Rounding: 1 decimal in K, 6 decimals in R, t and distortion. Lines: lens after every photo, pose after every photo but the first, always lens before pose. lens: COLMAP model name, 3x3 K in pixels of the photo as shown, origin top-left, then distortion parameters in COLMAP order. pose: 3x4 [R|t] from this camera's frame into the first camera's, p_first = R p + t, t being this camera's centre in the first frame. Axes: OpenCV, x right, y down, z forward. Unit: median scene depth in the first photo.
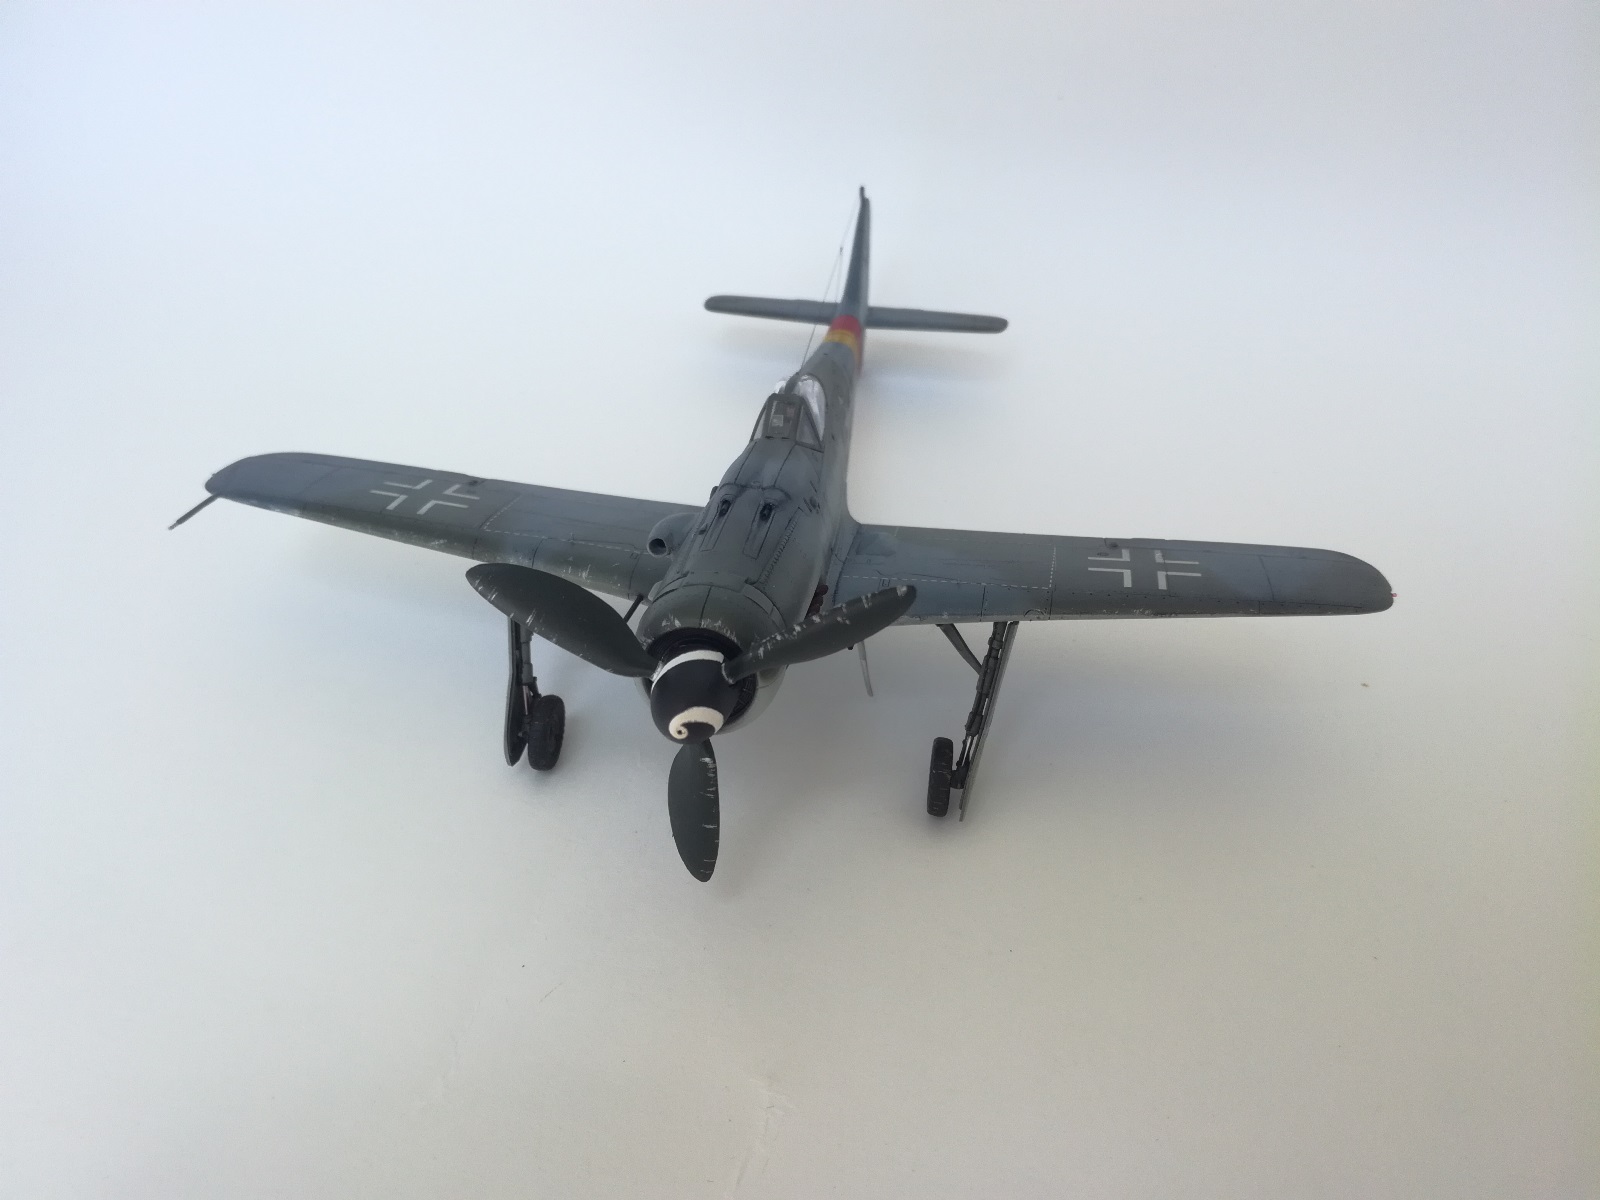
lens RADIAL K [[1297.8, 0, 800.0], [0, 1297.8, 600.0], [0, 0, 1]] dist [0.097379, -0.230351]
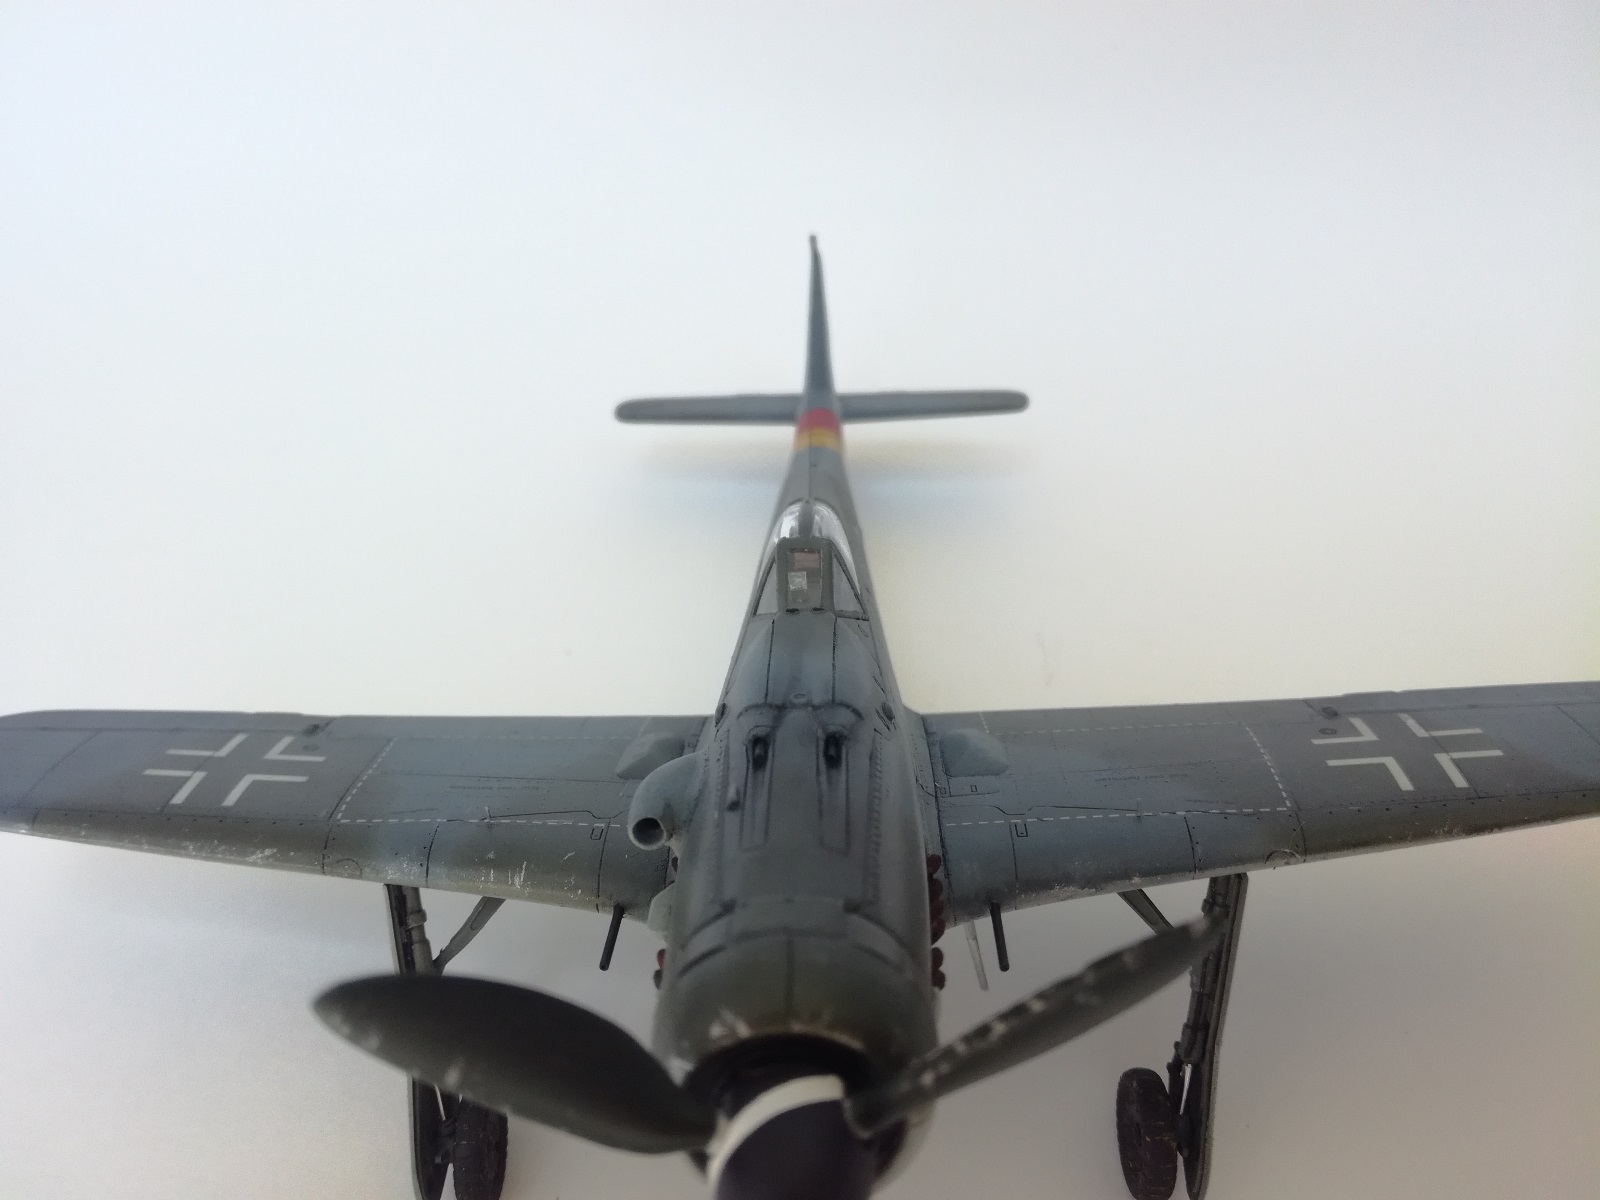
lens RADIAL K [[1407.2, 0, 800.0], [0, 1407.2, 600.0], [0, 0, 1]] dist [0.143056, -0.479545]
pose [[0.989861, -0.114176, 0.084493, -0.076286], [0.120639, 0.989799, -0.075792, -0.078647], [-0.074977, 0.085217, 0.993537, 0.328594]]
